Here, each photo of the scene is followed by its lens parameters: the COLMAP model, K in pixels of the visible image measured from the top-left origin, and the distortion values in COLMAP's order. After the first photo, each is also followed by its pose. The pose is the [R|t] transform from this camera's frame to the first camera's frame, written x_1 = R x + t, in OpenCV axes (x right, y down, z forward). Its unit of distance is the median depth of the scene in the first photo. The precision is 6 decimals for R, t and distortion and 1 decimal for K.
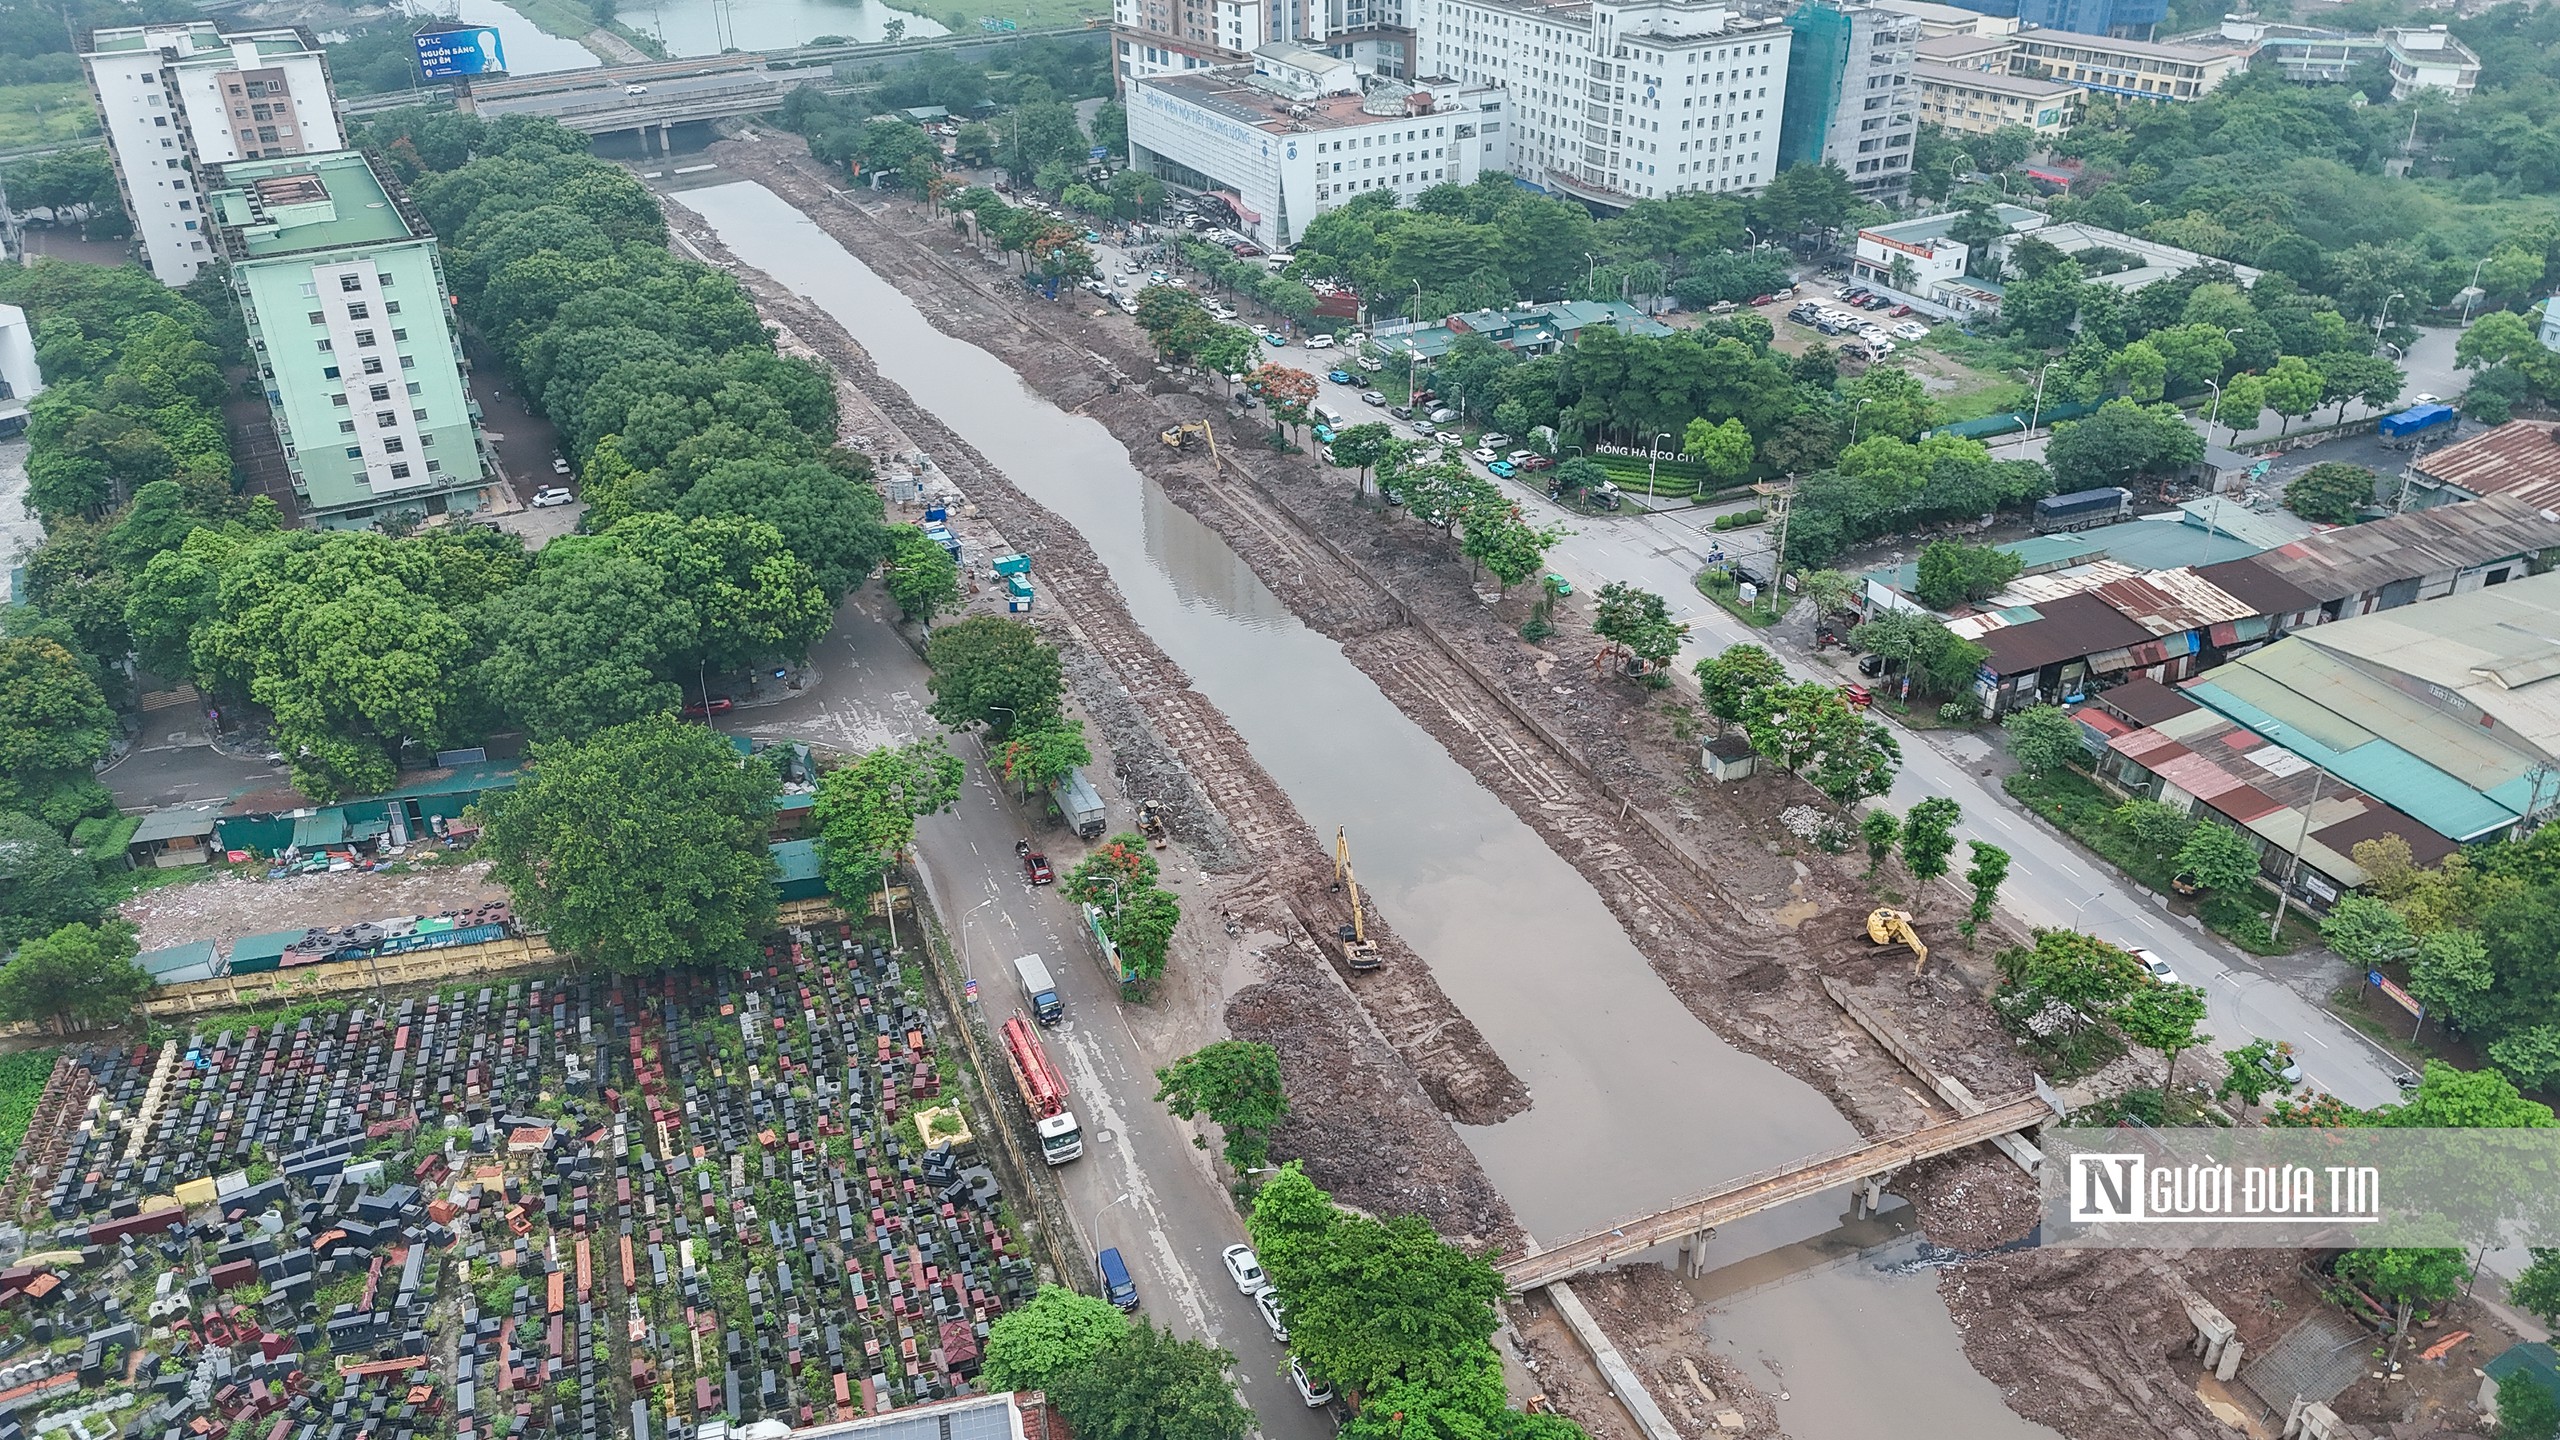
lens RADIAL K [[1877.0, 0, 1284.3], [0, 1877.0, 723.7], [0, 0, 1]] dist [0.075271, -0.064192]
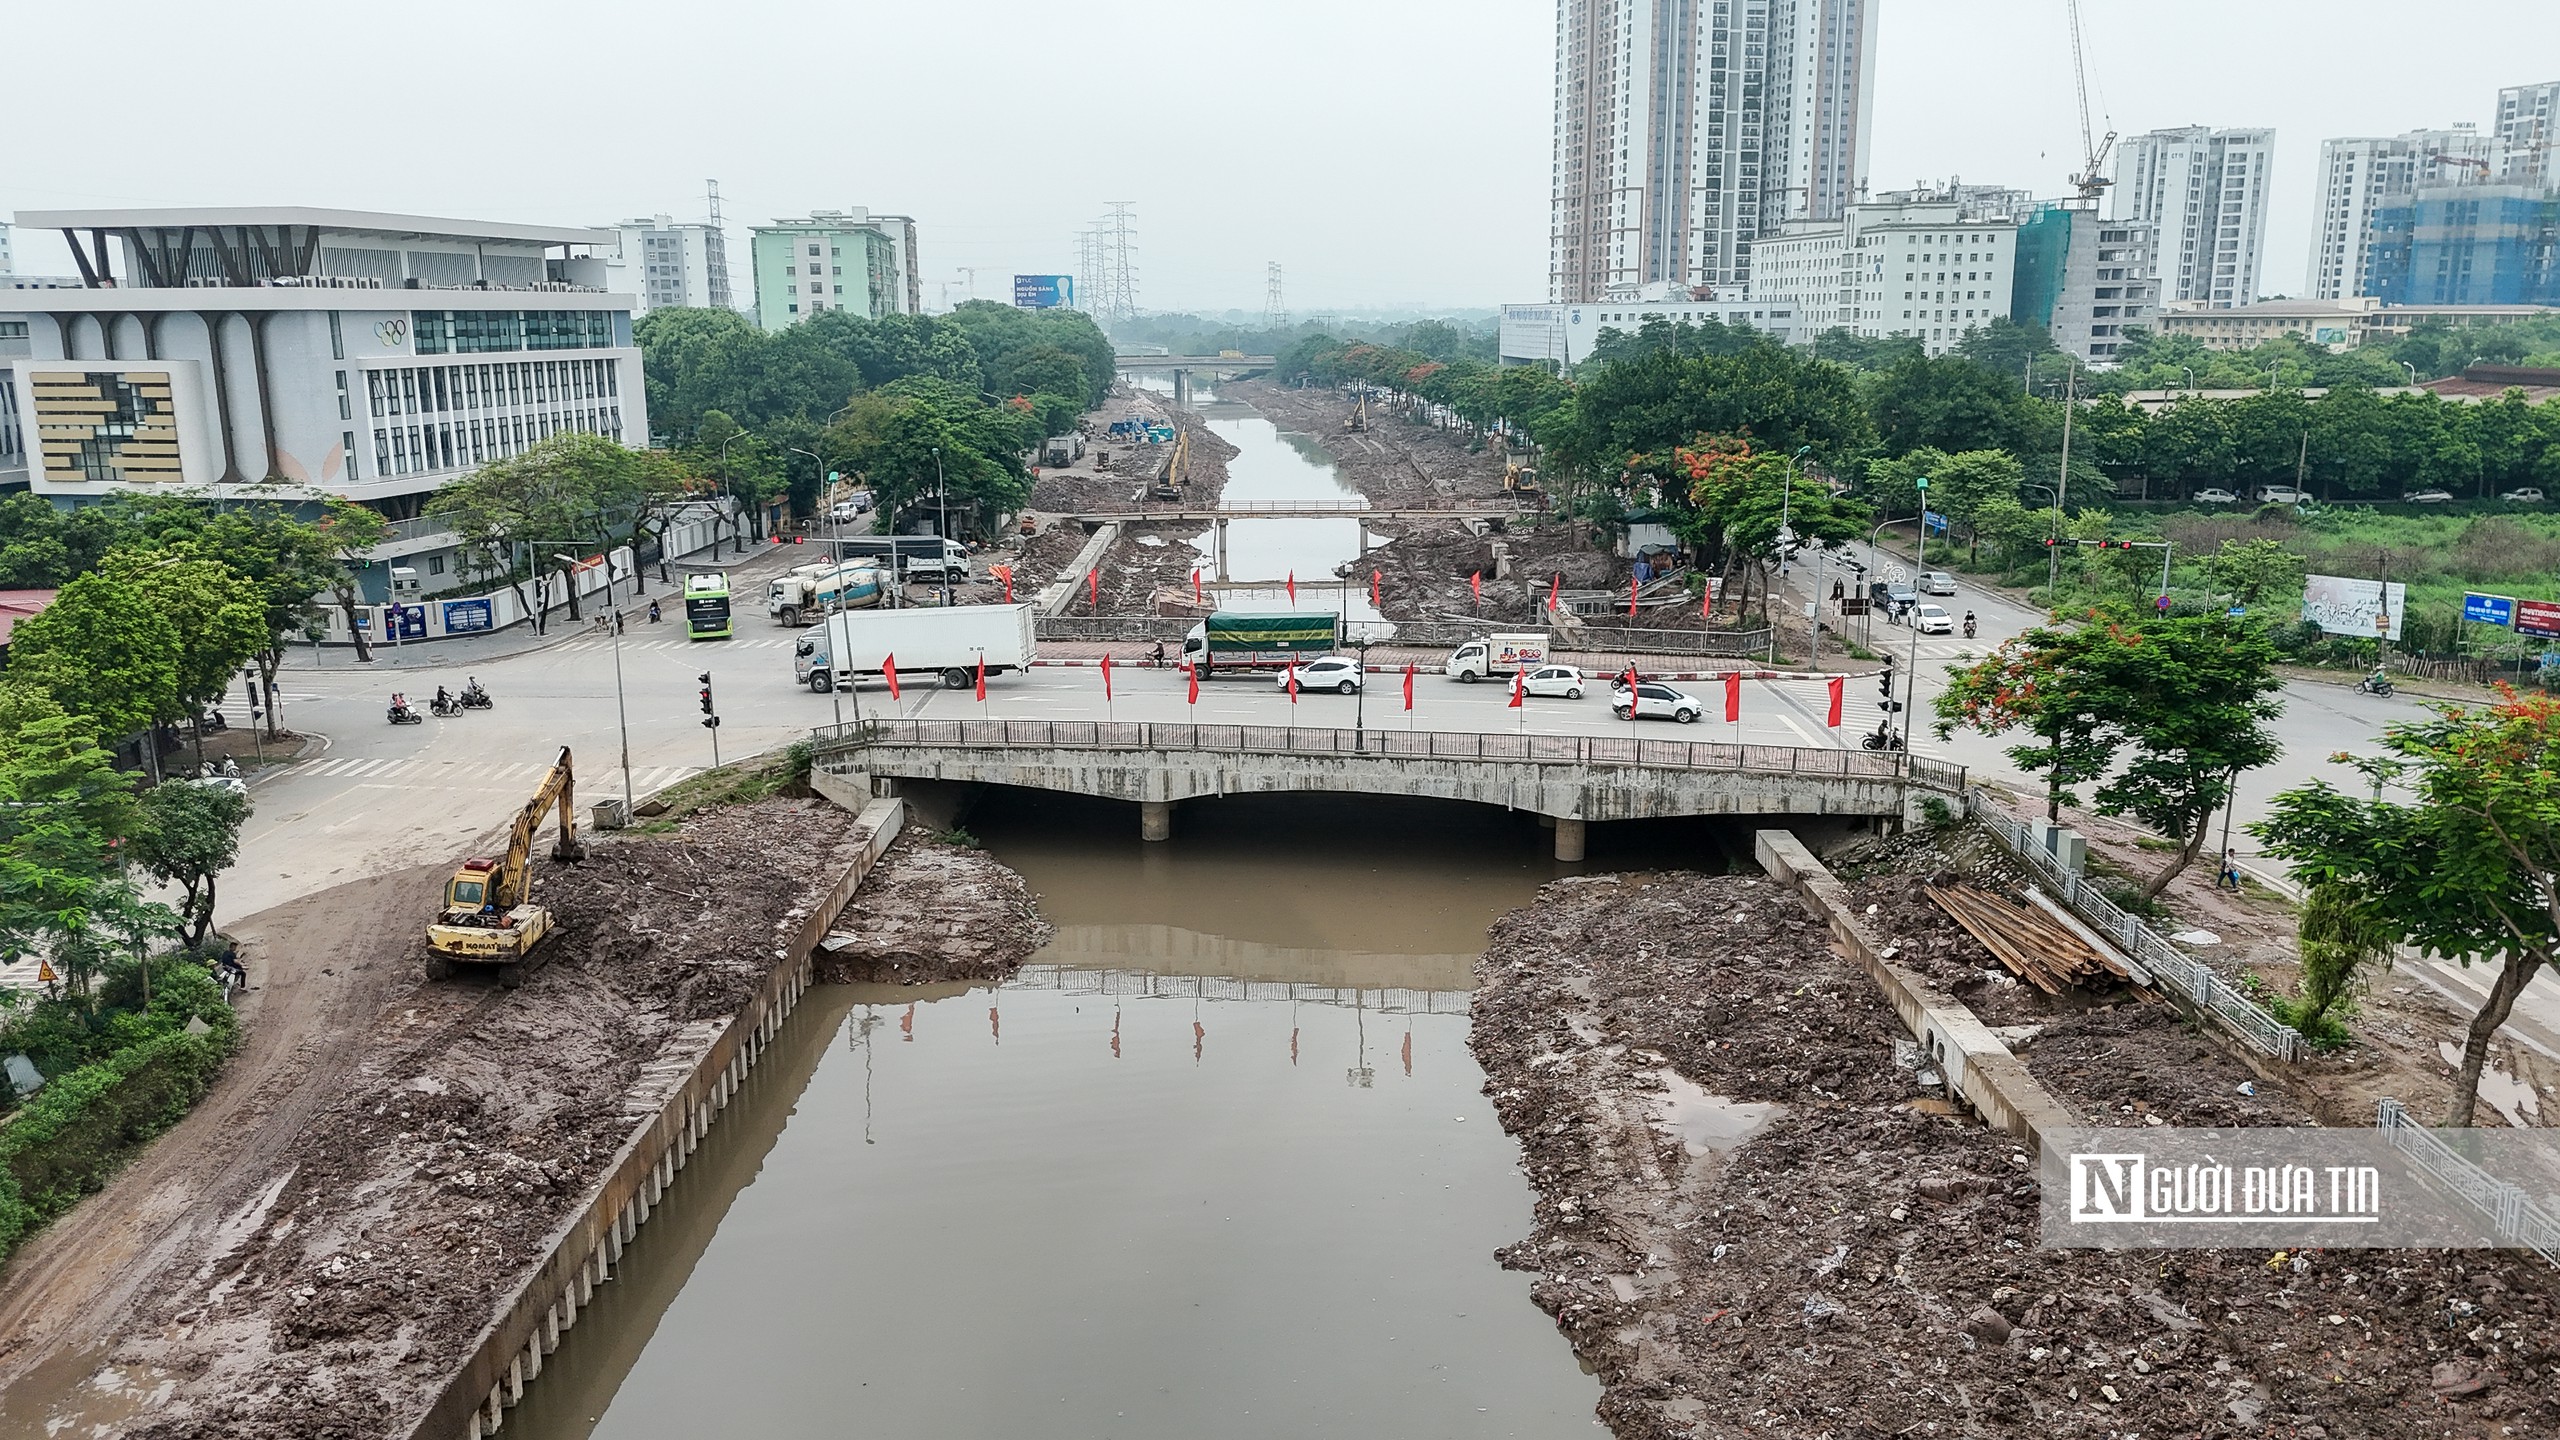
lens RADIAL K [[1877.0, 0, 1284.3], [0, 1877.0, 723.7], [0, 0, 1]] dist [0.075271, -0.064192]
pose [[0.926376, 0.089981, -0.365692, 0.305418], [-0.186904, 0.952859, -0.239010, 0.285025], [0.326947, 0.289763, 0.899524, -0.099328]]
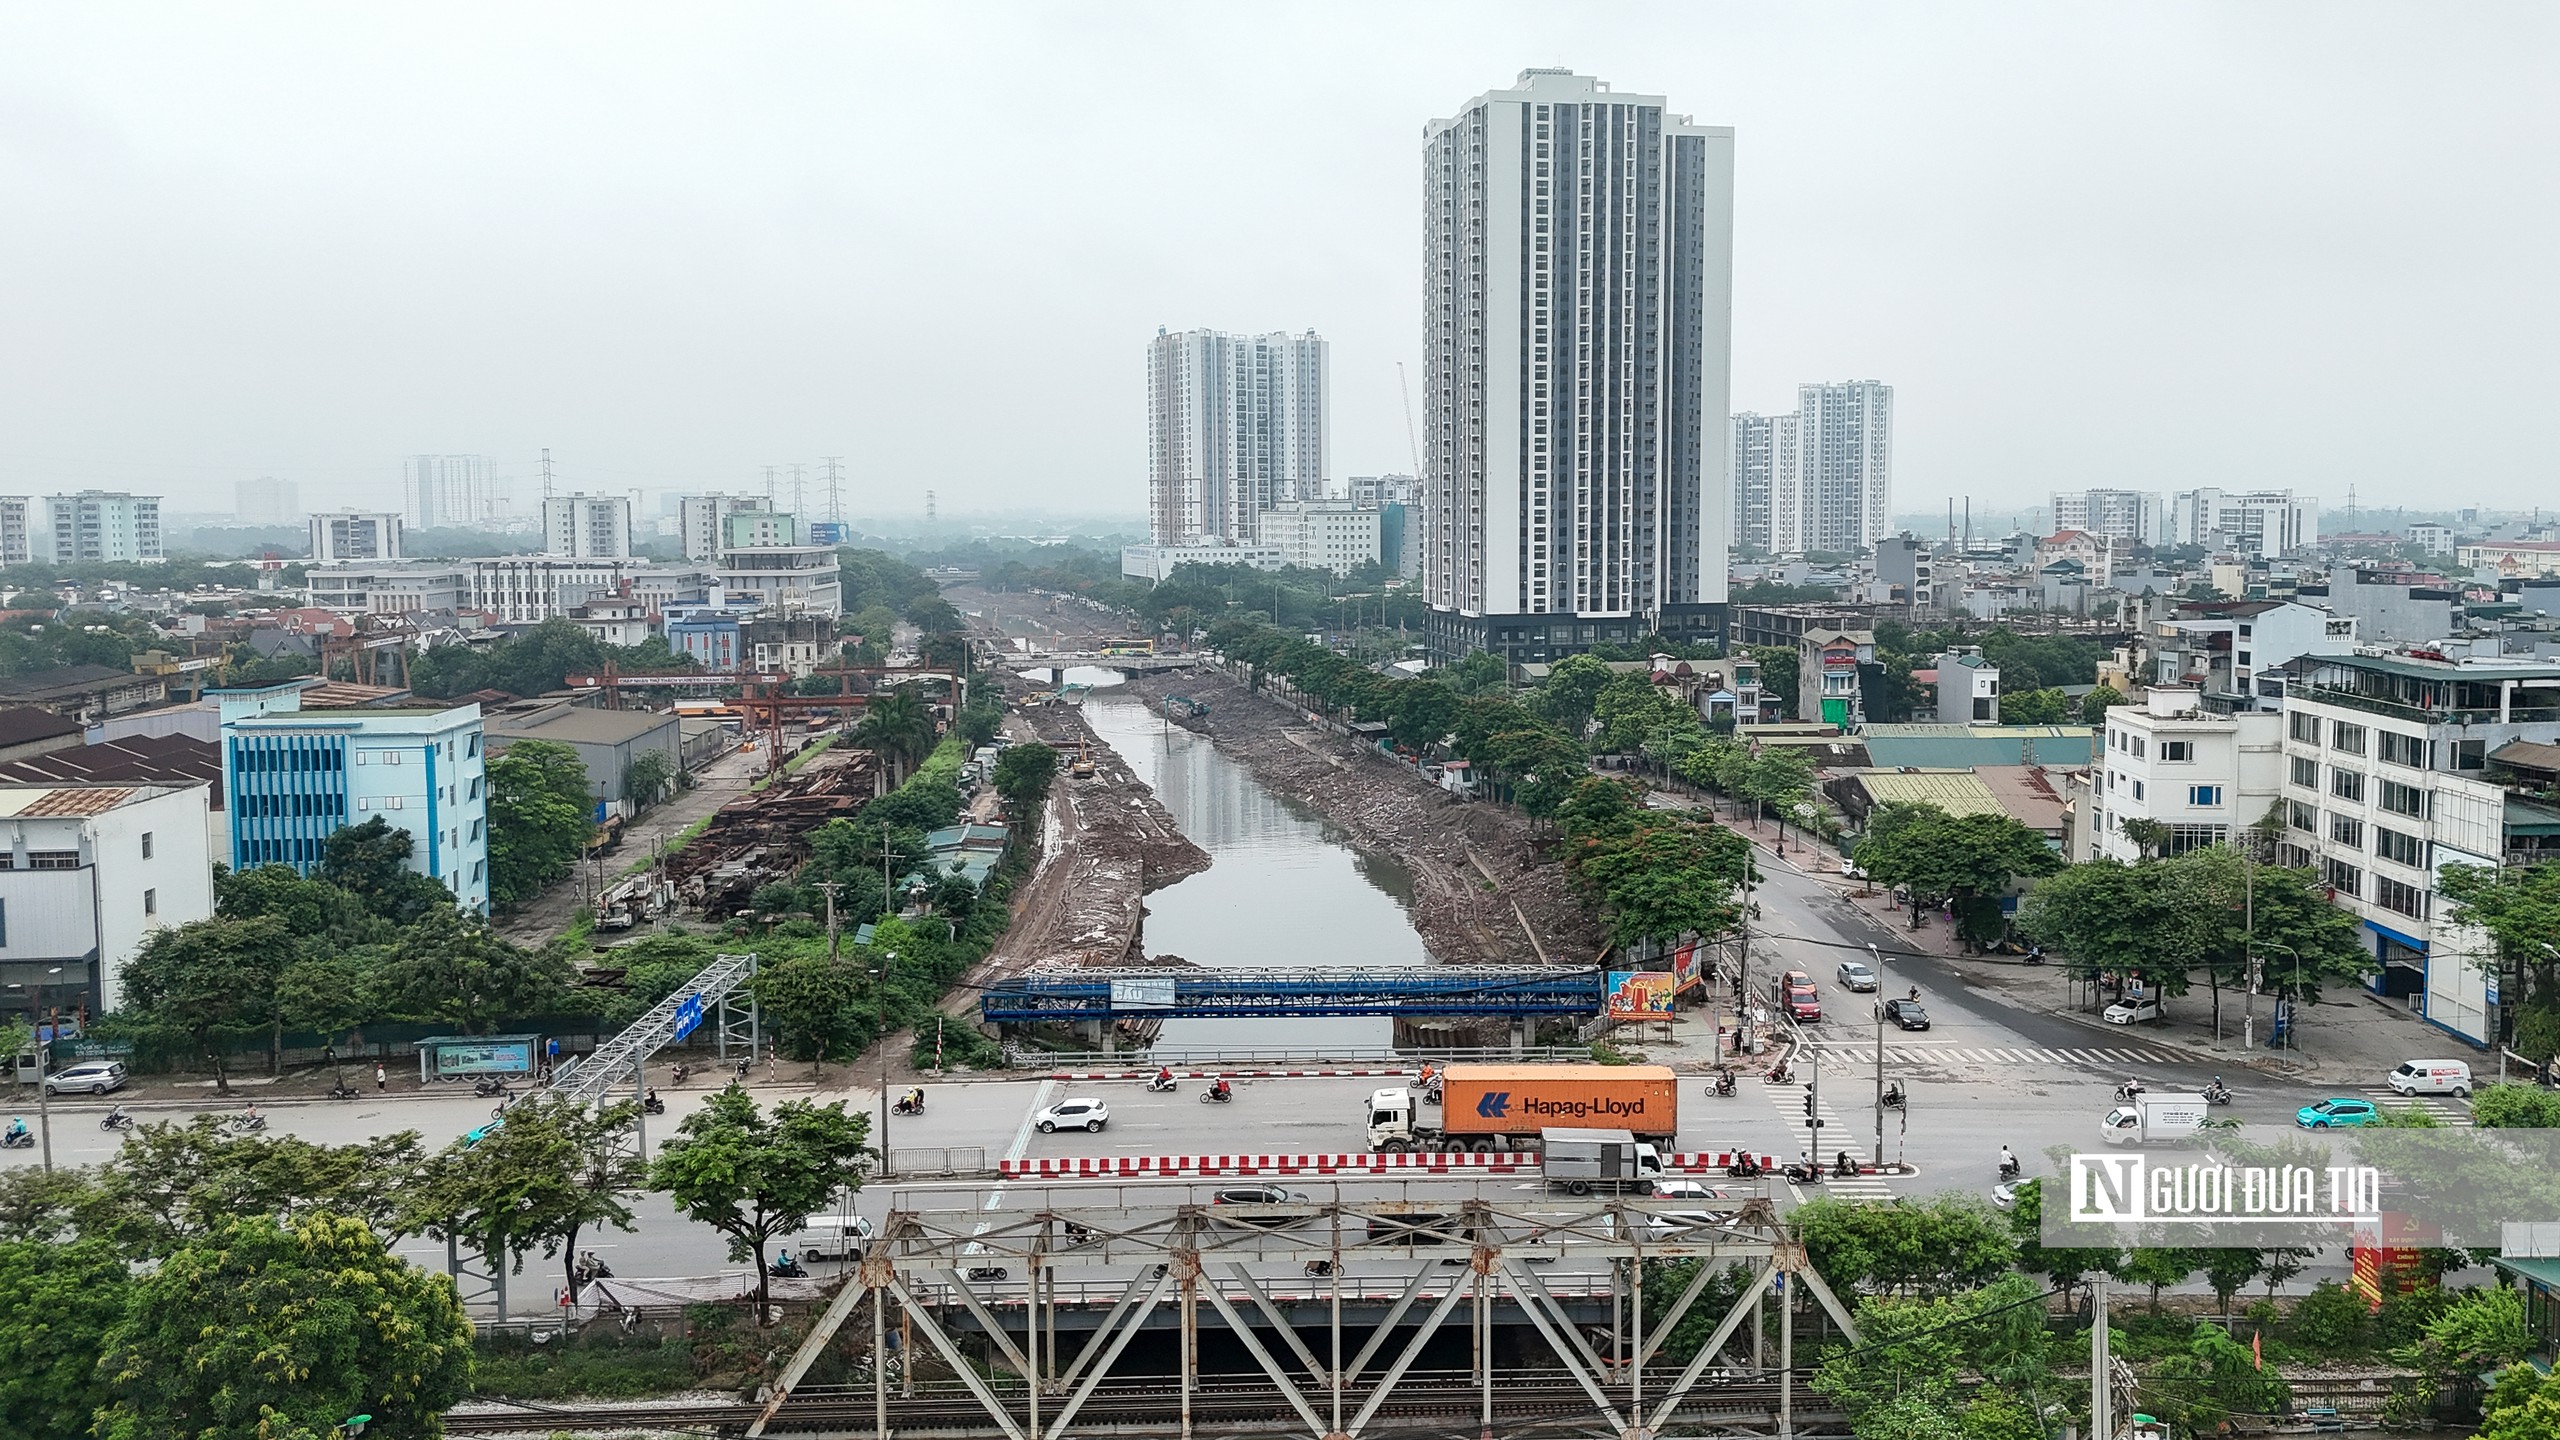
lens RADIAL K [[1914.4, 0, 1384.1], [0, 1914.4, 719.8], [0, 0, 1]] dist [0.103319, -0.165568]
pose [[0.990458, 0.027869, -0.134967, 0.594435], [-0.077008, 0.924100, -0.374312, 0.739140], [0.114292, 0.381134, 0.917428, -1.038270]]
